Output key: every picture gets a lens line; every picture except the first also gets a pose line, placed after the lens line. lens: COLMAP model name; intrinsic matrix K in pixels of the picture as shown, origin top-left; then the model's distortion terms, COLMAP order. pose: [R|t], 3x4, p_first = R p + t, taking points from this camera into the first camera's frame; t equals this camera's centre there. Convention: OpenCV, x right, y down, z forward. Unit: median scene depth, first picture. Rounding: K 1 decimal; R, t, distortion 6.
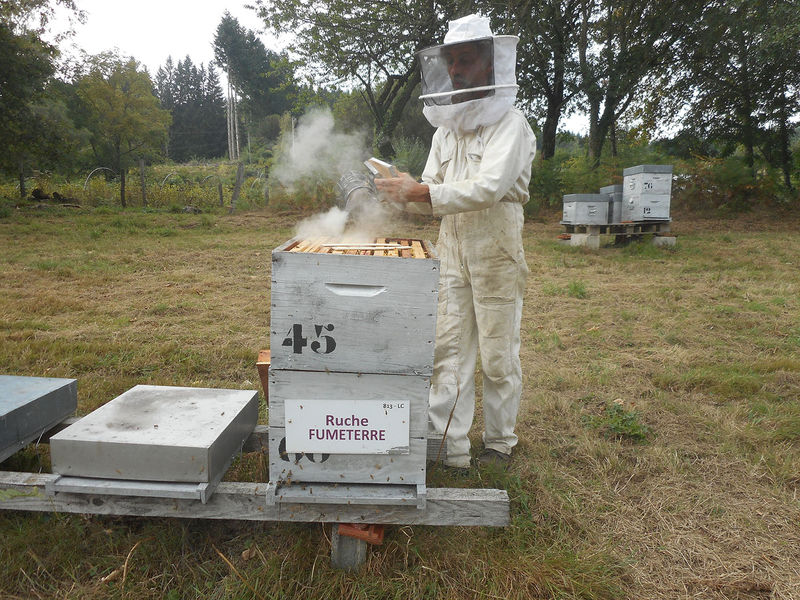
lens RADIAL K [[606.6, 0, 386.1], [0, 606.6, 301.9], [0, 0, 1]] dist [0.003937, -0.016643]
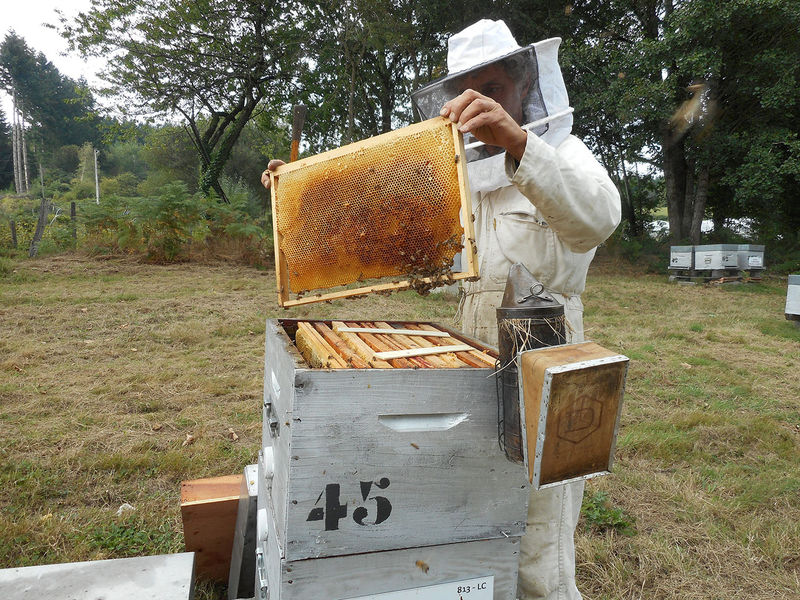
lens RADIAL K [[609.1, 0, 400.0], [0, 609.1, 300.0], [0, 0, 1]] dist [0.006999, 0.005746]
pose [[0.952977, -0.024214, 0.302075, -0.095984], [0.044864, 0.997092, -0.061609, -0.039614], [-0.299705, 0.072264, 0.951291, 0.135680]]
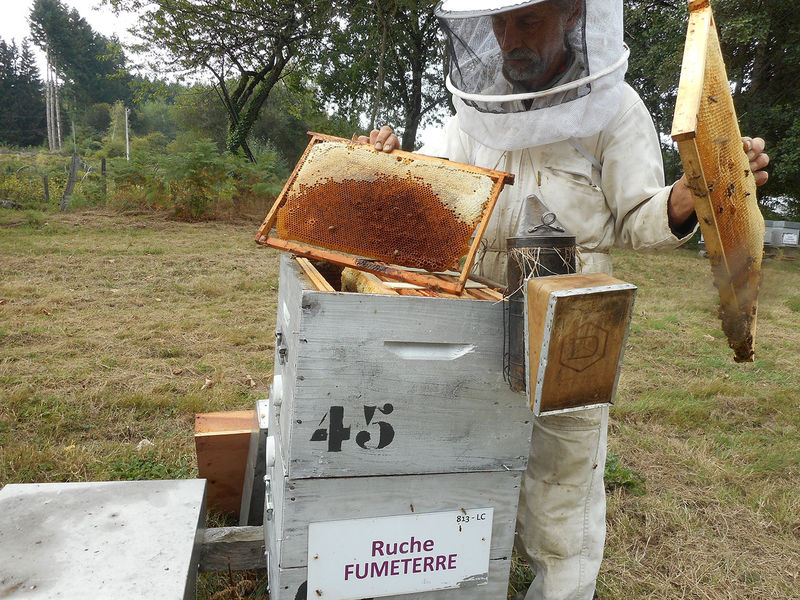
lens RADIAL K [[609.0, 0, 400.0], [0, 609.0, 300.0], [0, 0, 1]] dist [0.006614, 0.004733]
pose [[0.964400, -0.003417, 0.264425, -0.090711], [0.006430, 0.999924, -0.010529, -0.024167], [-0.264369, 0.011855, 0.964349, 0.135044]]
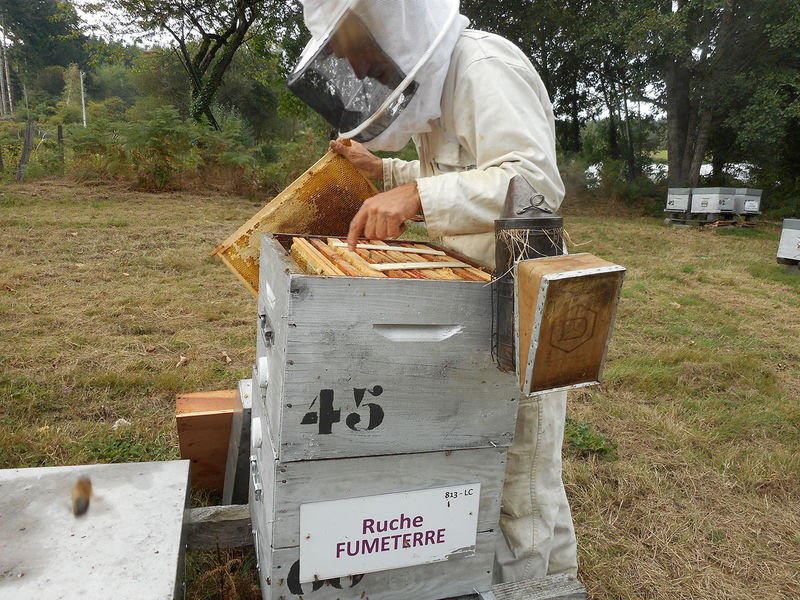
lens RADIAL K [[609.0, 0, 400.0], [0, 609.0, 300.0], [0, 0, 1]] dist [0.006614, 0.004733]
pose [[0.950060, -0.030163, 0.310605, -0.097194], [0.018285, 0.998988, 0.041082, -0.029261], [-0.311530, -0.033351, 0.949651, 0.137569]]
